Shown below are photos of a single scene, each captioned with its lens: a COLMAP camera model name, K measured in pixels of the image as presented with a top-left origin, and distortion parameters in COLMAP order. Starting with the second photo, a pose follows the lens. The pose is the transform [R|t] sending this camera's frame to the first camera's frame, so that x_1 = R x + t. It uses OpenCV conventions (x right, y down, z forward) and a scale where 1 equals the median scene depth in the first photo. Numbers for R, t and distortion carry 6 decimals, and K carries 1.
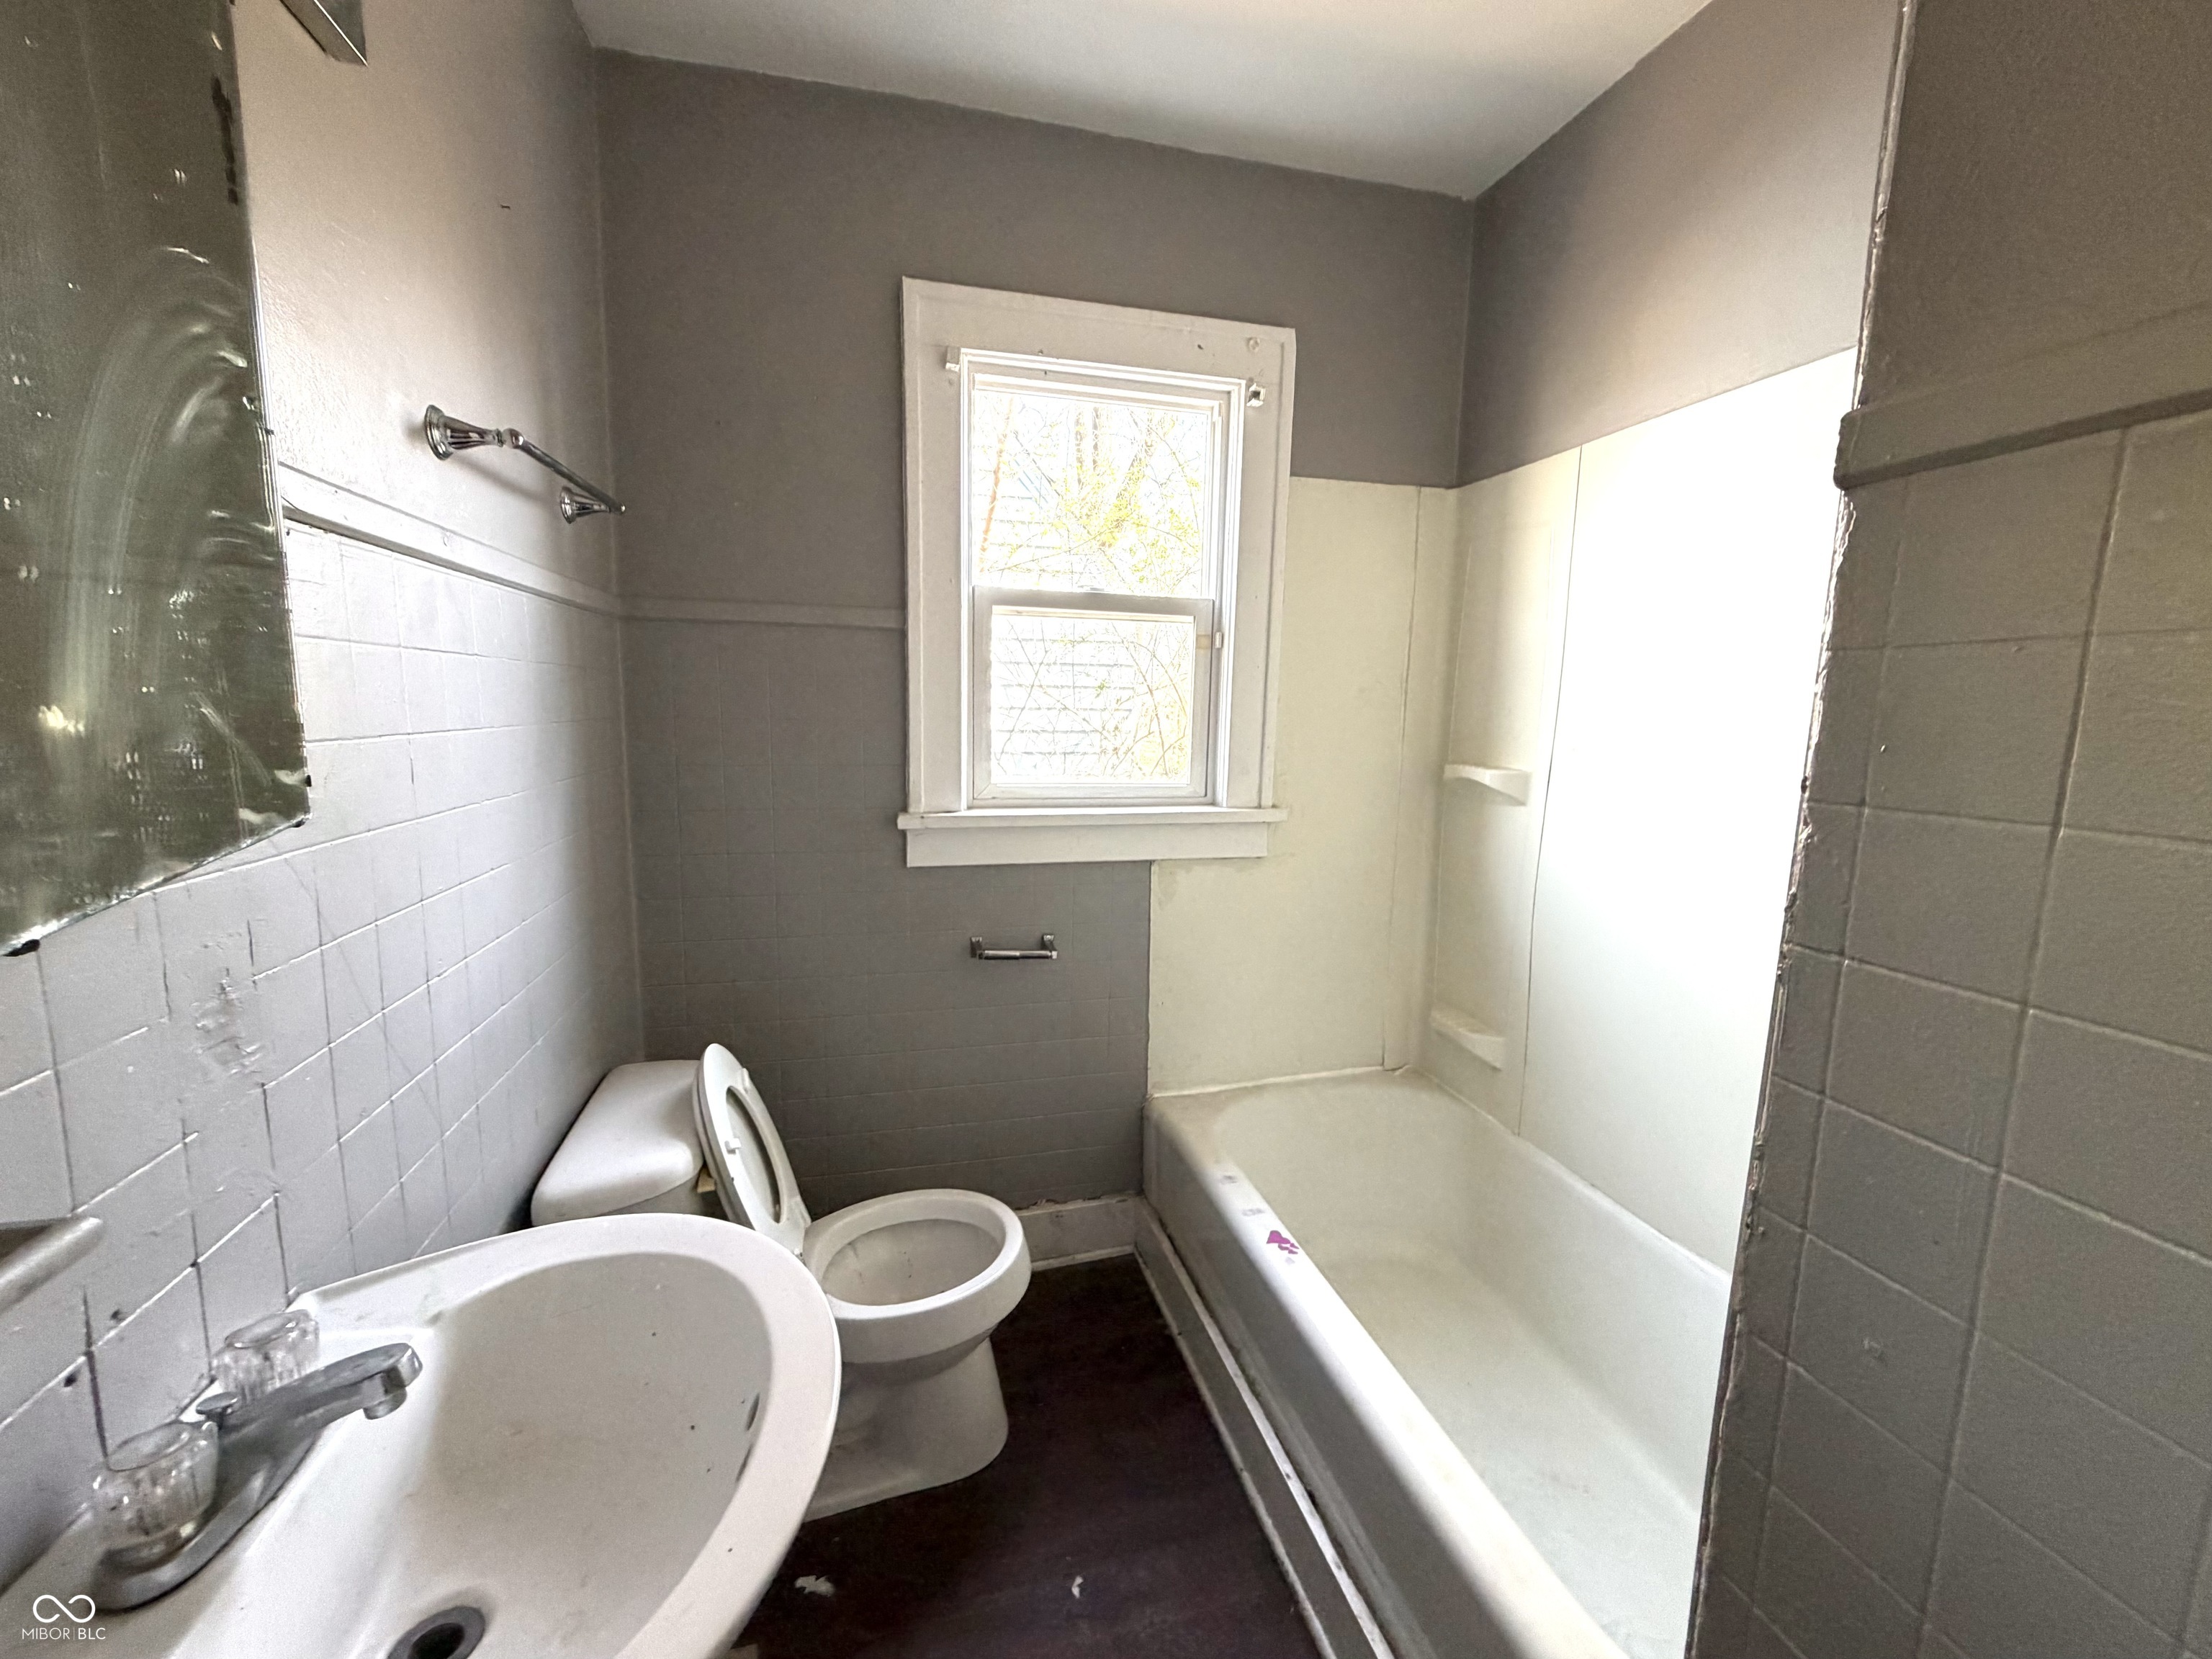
lens RADIAL K [[888.7, 0, 1108.8], [0, 888.7, 827.6], [0, 0, 1]] dist [0.003052, 0.000148]
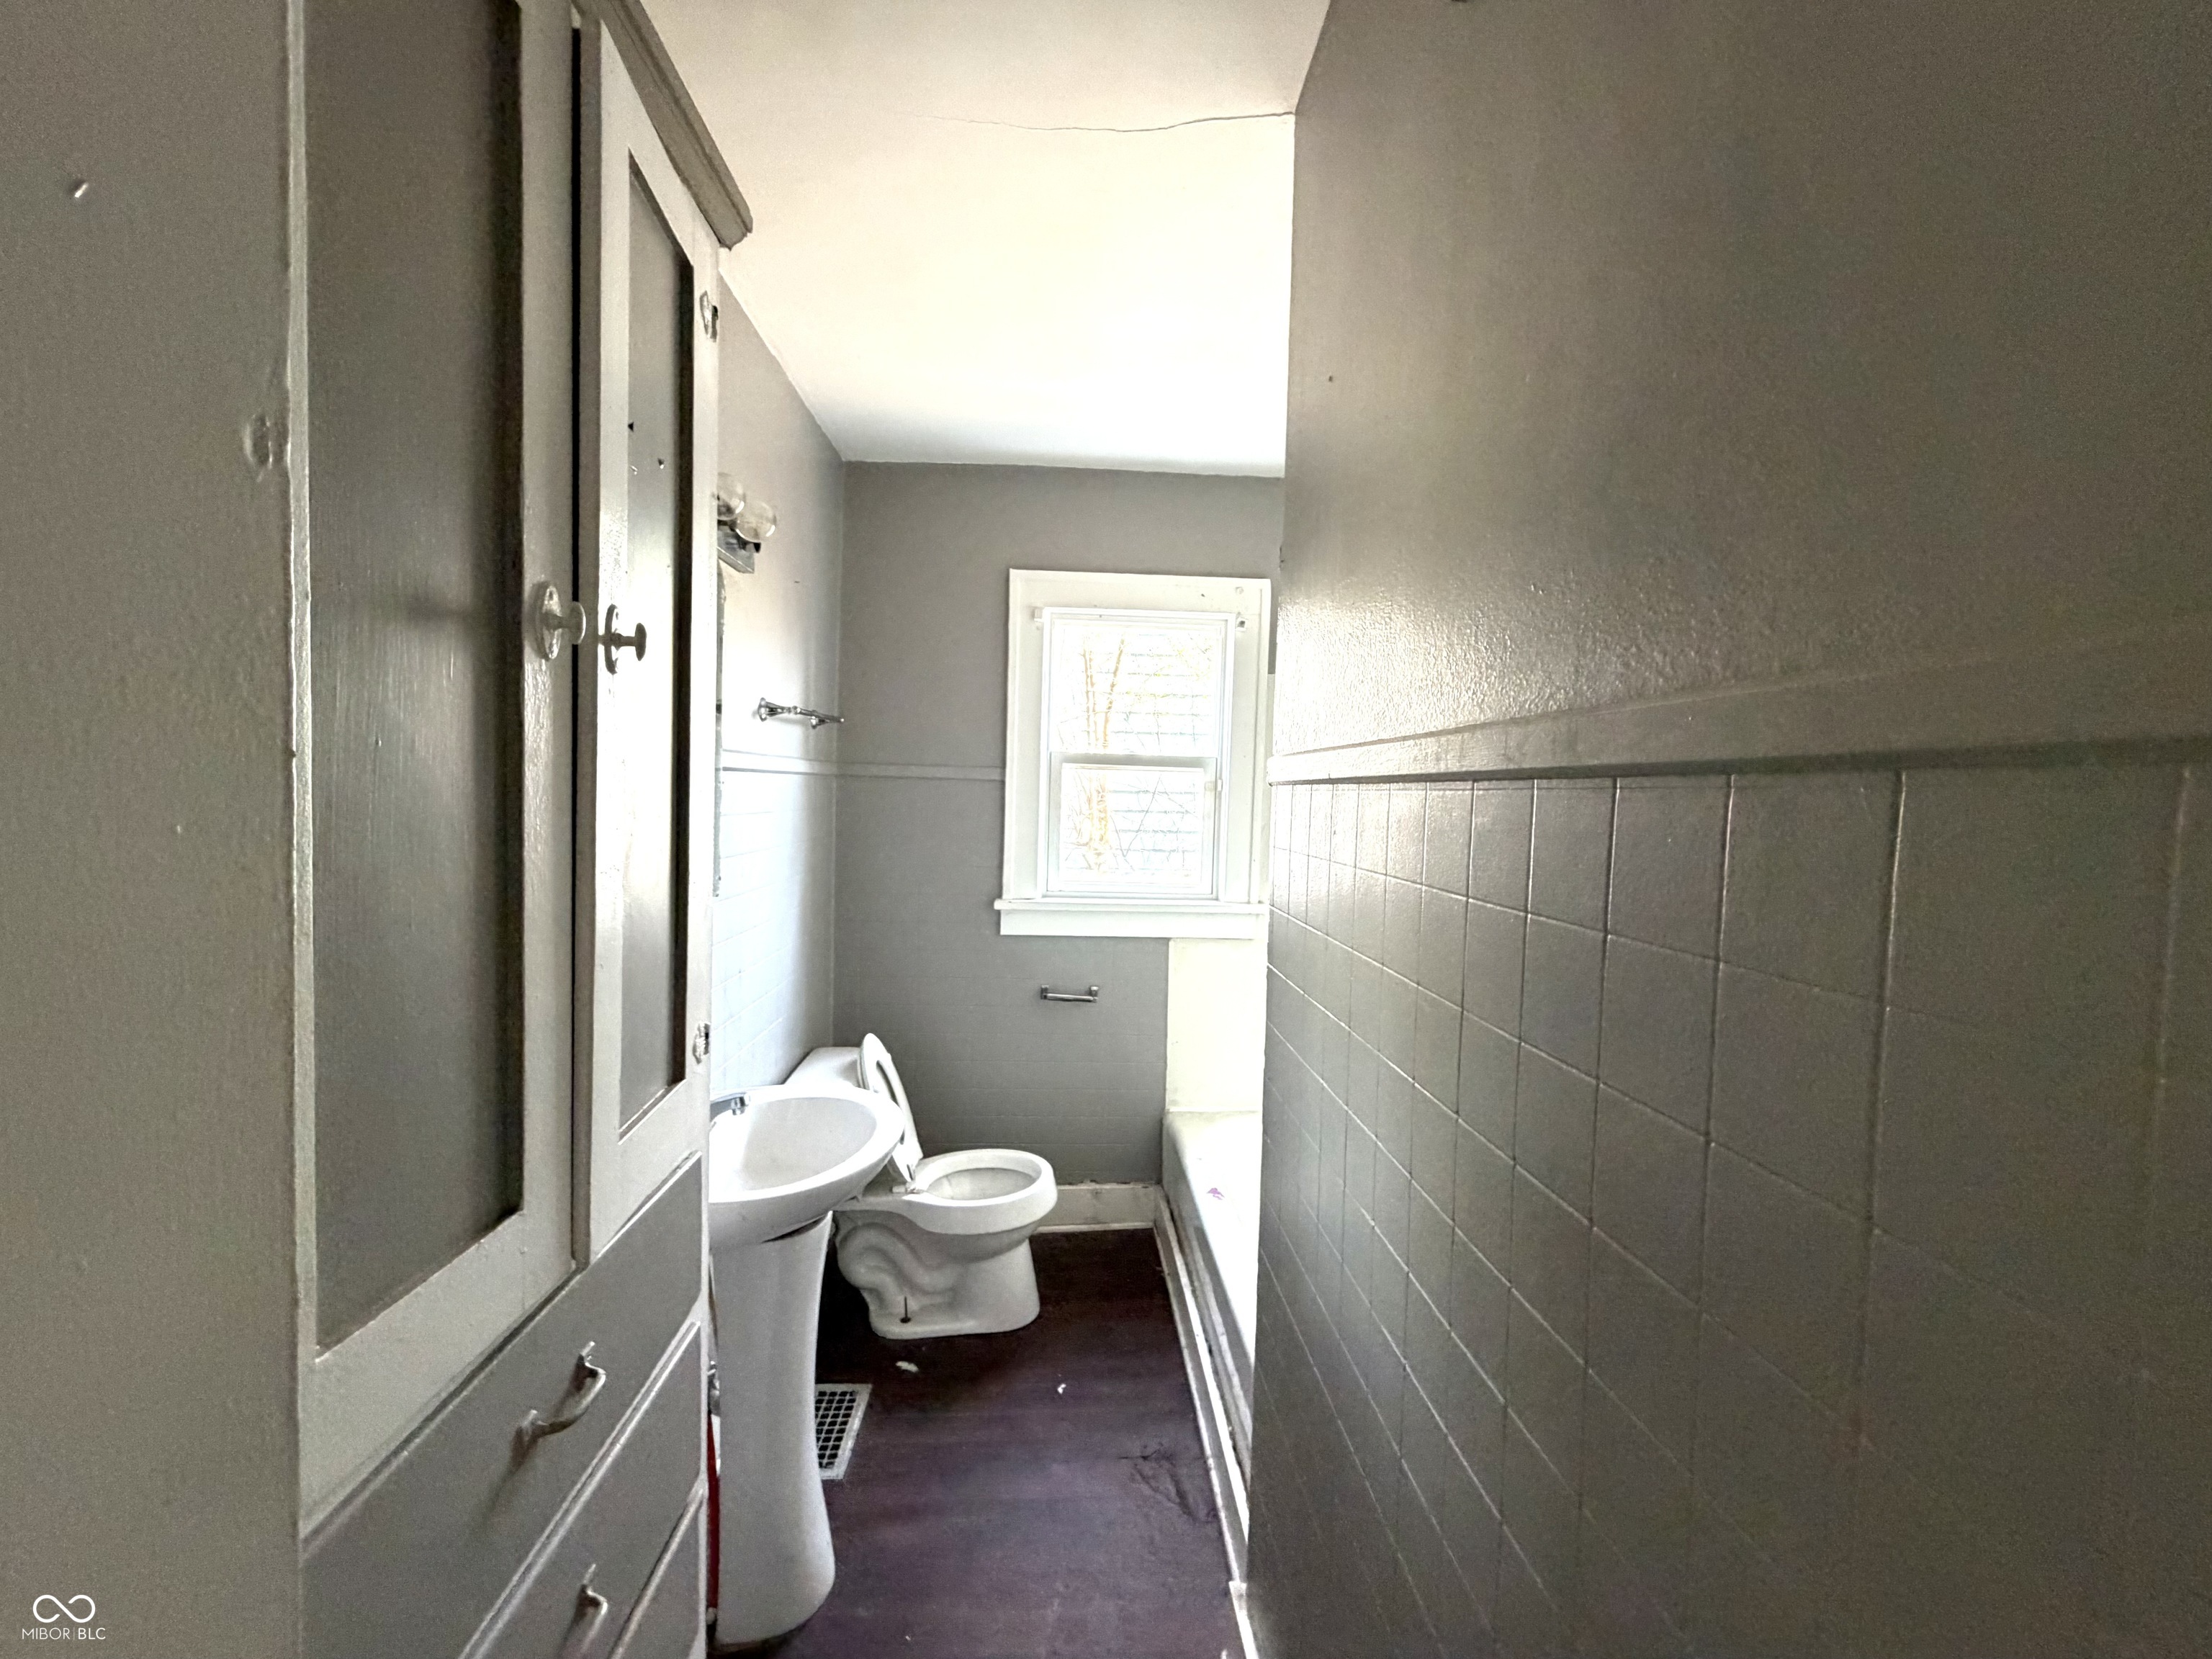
lens RADIAL K [[888.7, 0, 1108.4], [0, 888.7, 830.6], [0, 0, 1]] dist [0.003052, 0.000148]
pose [[0.981345, 0.015947, -0.191593, 0.249996], [-0.035341, 0.994536, -0.098235, 0.010319], [0.188979, 0.103173, 0.976546, -0.477904]]
